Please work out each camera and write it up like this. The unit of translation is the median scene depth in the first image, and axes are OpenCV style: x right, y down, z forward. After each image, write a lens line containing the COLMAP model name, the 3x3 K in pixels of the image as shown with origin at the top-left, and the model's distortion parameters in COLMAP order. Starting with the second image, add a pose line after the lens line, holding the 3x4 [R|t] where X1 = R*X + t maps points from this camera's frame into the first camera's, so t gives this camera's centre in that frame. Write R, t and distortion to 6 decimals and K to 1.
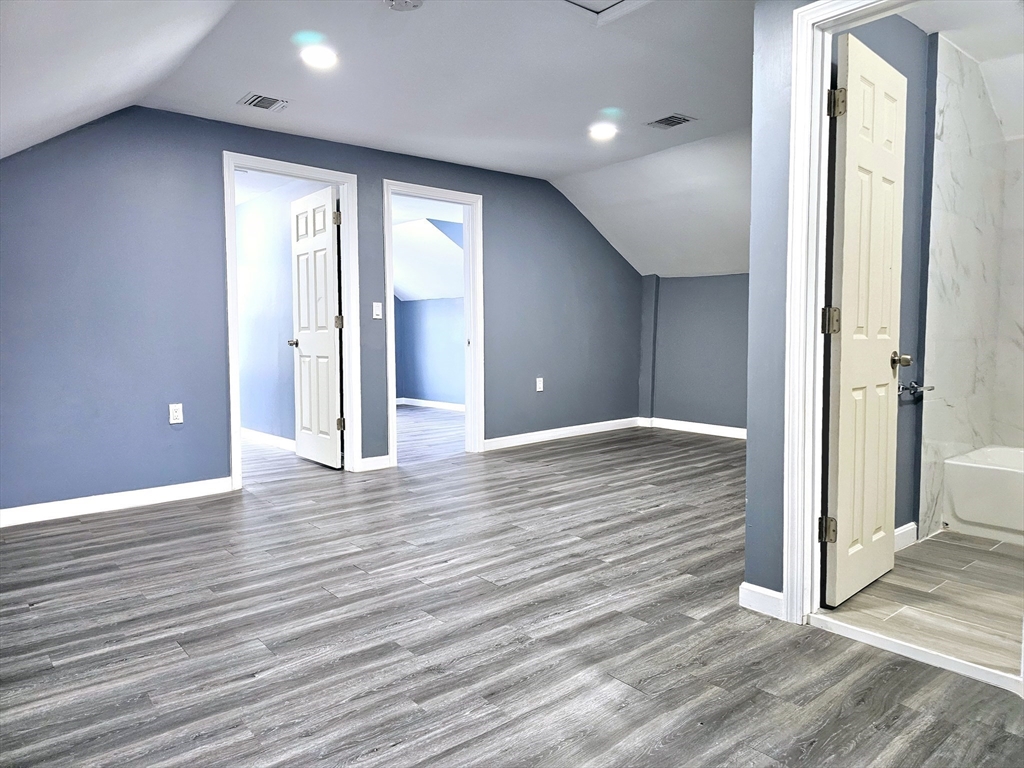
lens RADIAL K [[687.4, 0, 509.2], [0, 687.4, 382.6], [0, 0, 1]] dist [0.059976, -0.060386]
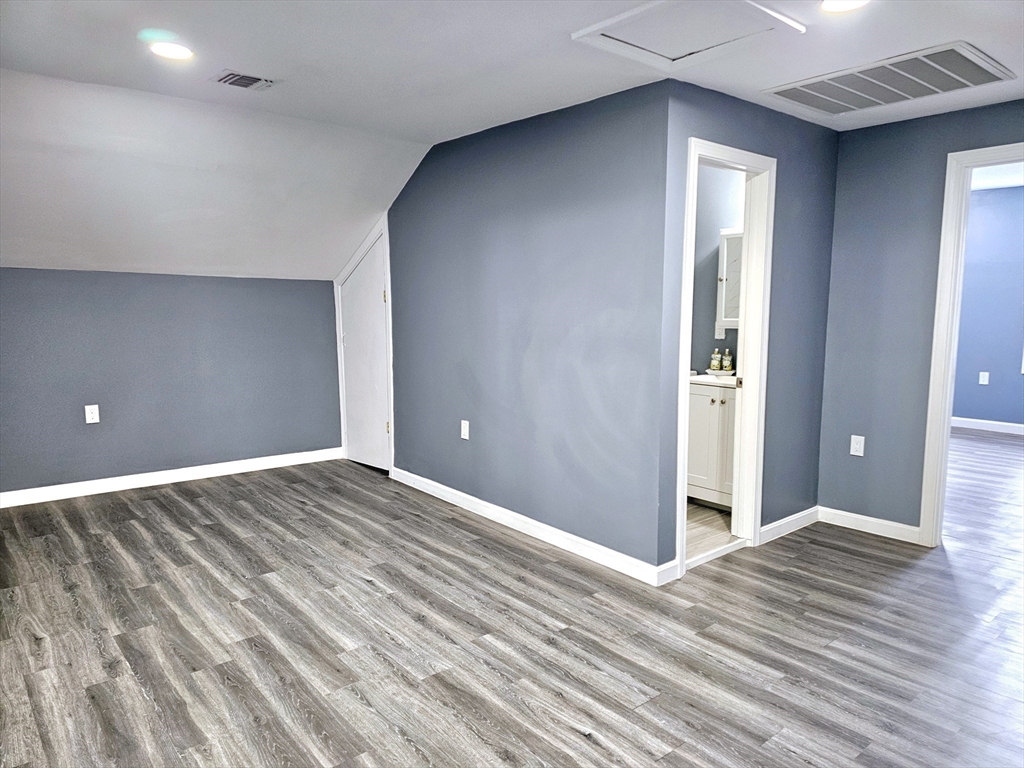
lens RADIAL K [[687.4, 0, 509.9], [0, 687.4, 382.5], [0, 0, 1]] dist [0.059976, -0.060386]
pose [[0.000700, -0.113075, 0.993586, -0.767041], [0.069741, 0.991173, 0.112751, -0.182552], [-0.997565, 0.069214, 0.008580, 1.070999]]
